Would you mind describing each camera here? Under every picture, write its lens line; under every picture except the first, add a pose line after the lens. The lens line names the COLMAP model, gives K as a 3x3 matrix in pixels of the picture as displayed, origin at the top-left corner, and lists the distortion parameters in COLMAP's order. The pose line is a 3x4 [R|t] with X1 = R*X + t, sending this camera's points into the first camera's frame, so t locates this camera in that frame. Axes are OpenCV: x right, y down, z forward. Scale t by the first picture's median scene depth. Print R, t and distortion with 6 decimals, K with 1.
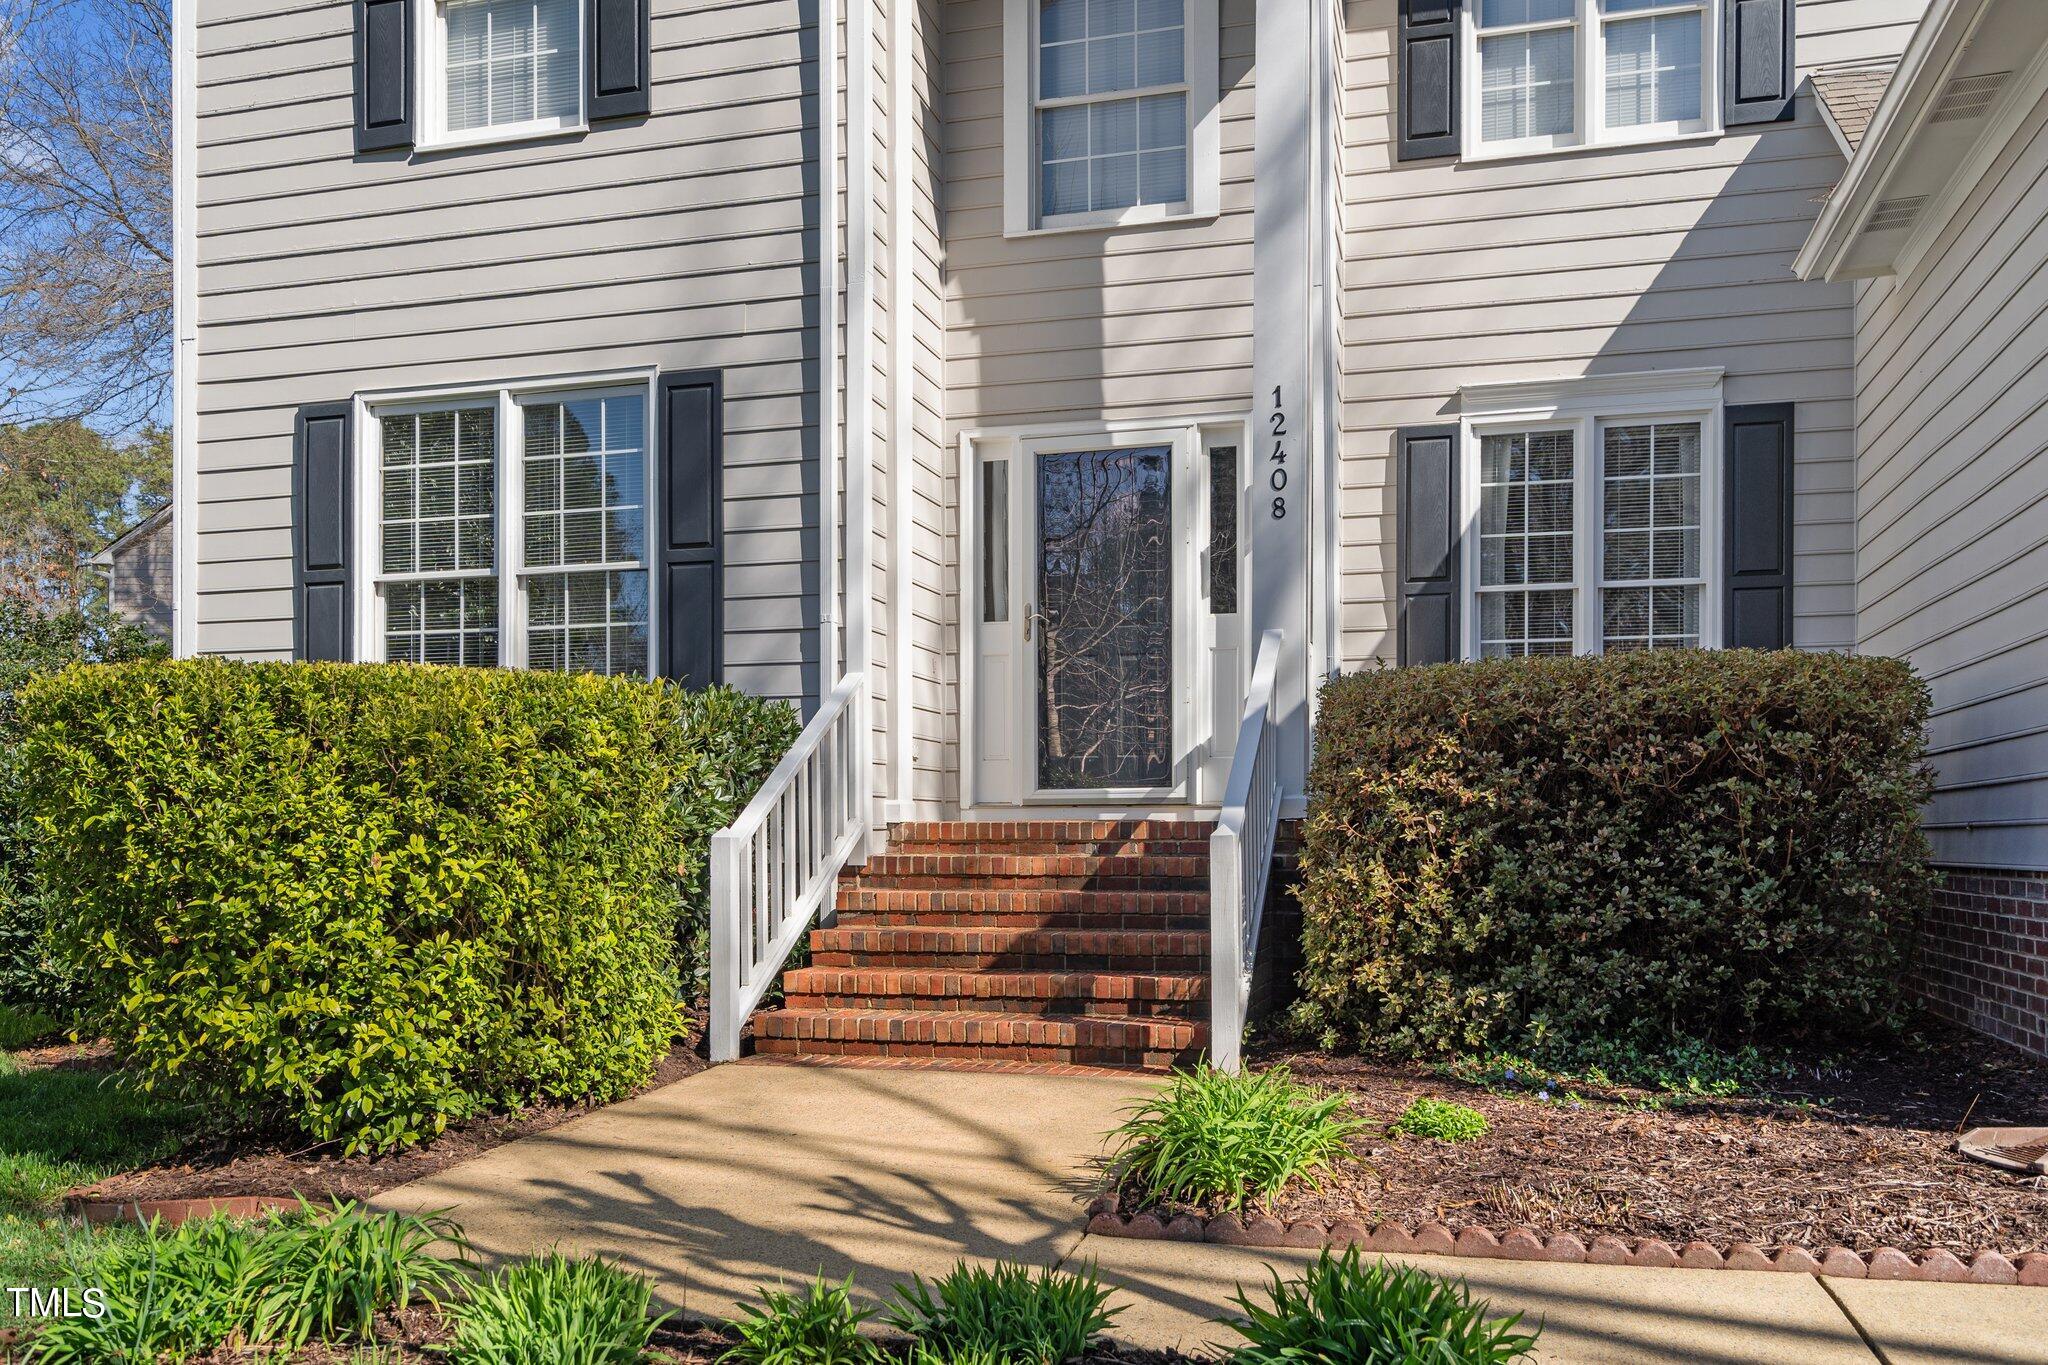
lens RADIAL K [[1718.5, 0, 962.5], [0, 1718.5, 845.7], [0, 0, 1]] dist [0.013552, 0.001706]
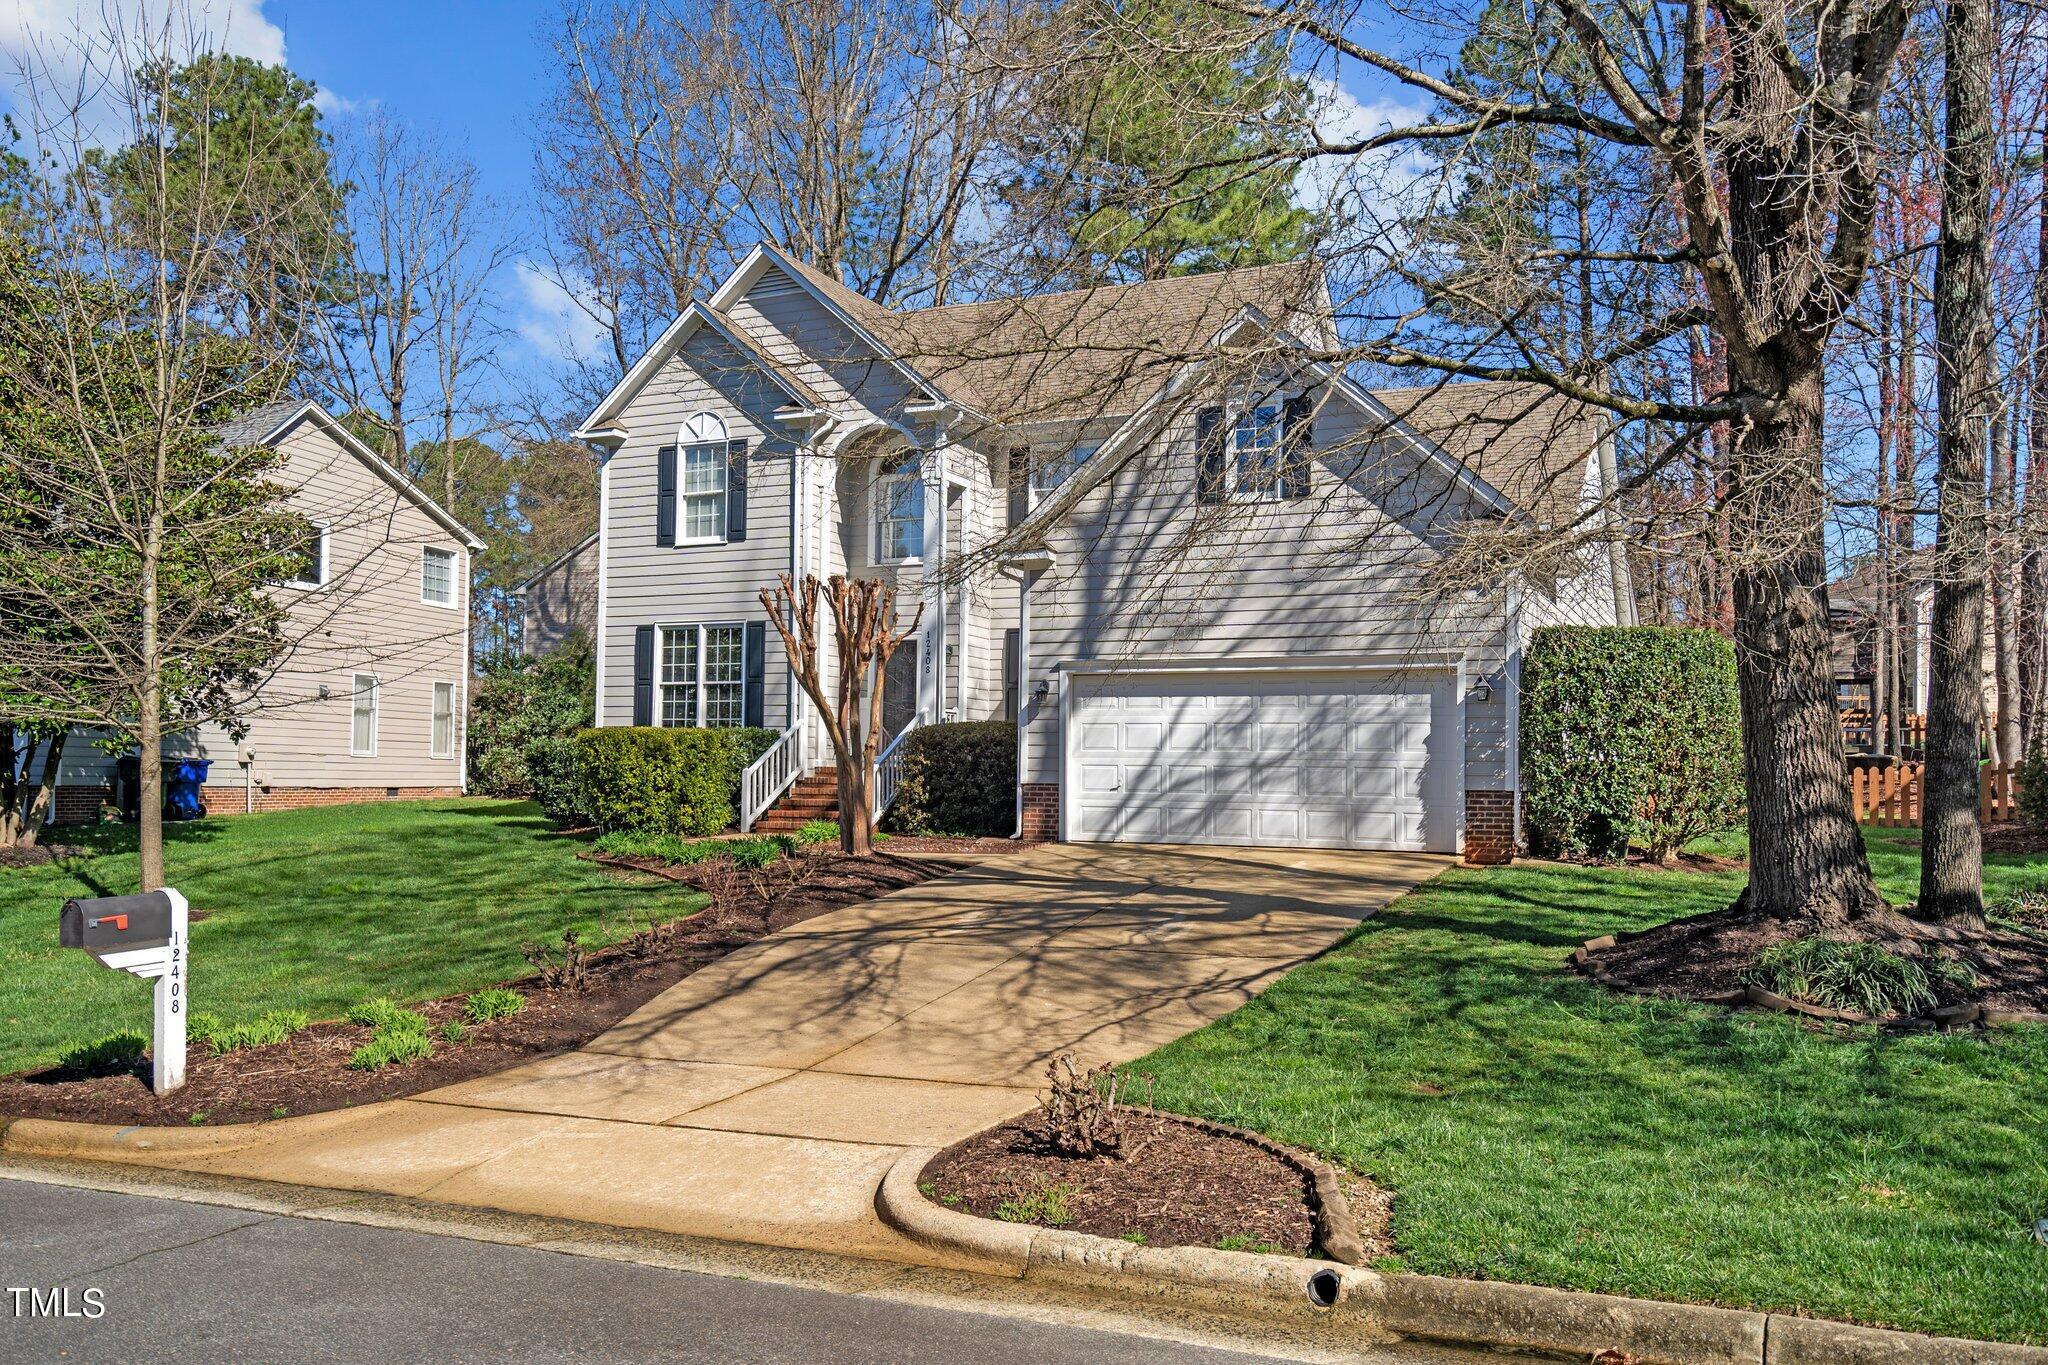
lens RADIAL K [[1667.3, 0, 971.2], [0, 1667.3, 716.0], [0, 0, 1]] dist [0.039714, -0.025575]
pose [[0.985713, 0.009325, -0.168173, 0.710744], [-0.015719, 0.999202, -0.036730, 0.002336], [0.167696, 0.038849, 0.985073, -1.845244]]
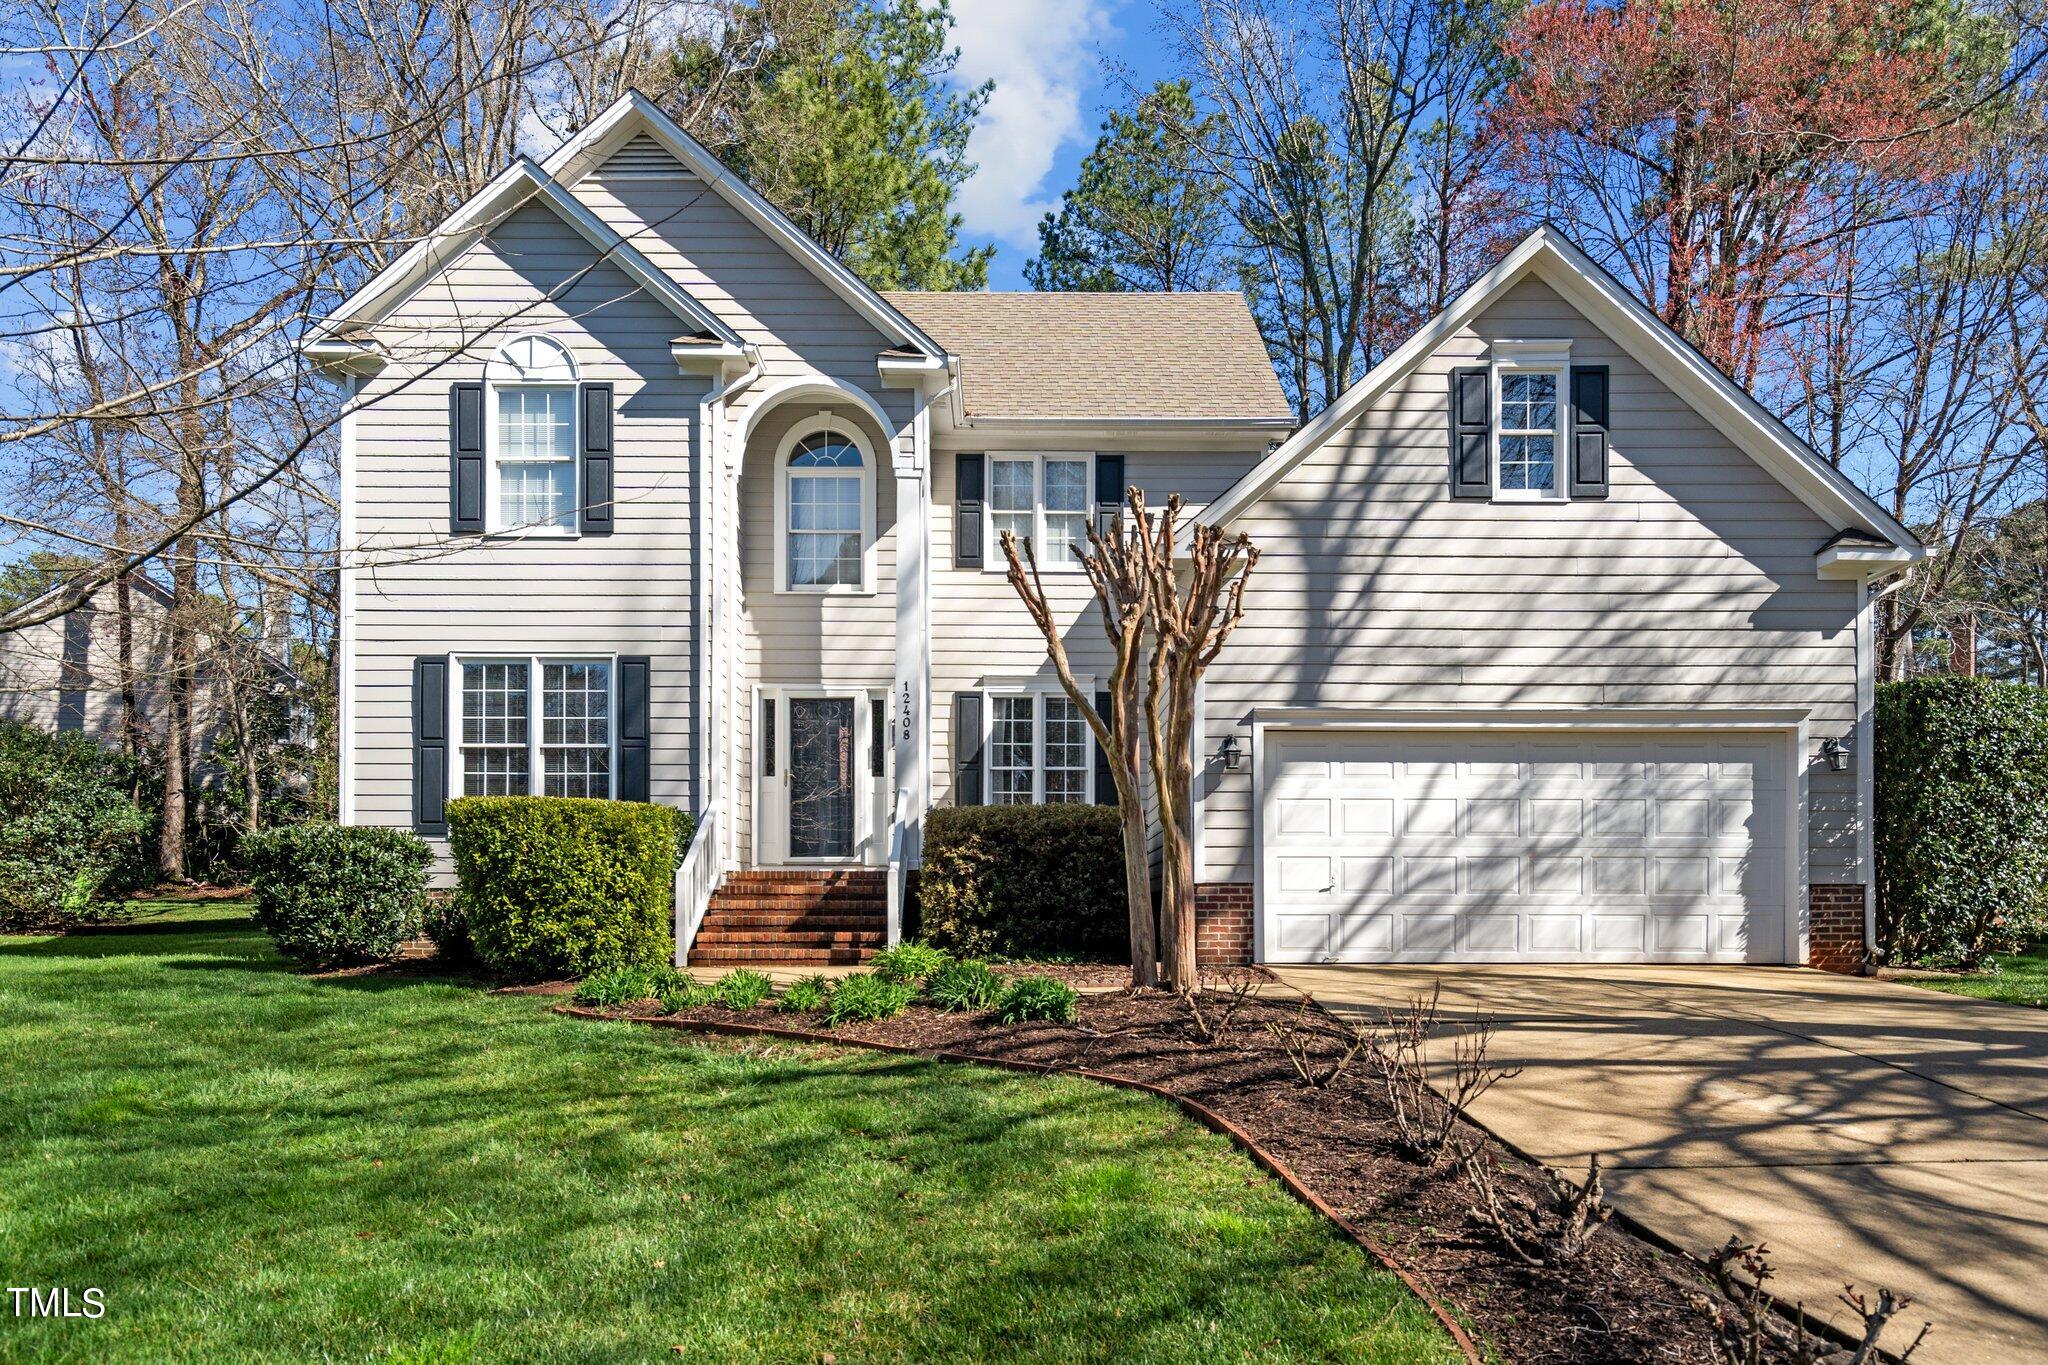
lens RADIAL K [[1424.9, 0, 1011.6], [0, 1424.9, 915.4], [0, 0, 1]] dist [-0.006487, 0.010056]
pose [[0.956562, 0.004165, 0.291501, -0.213120], [-0.002759, 0.999982, -0.005234, 0.049530], [-0.291518, 0.004202, 0.956556, -0.777065]]
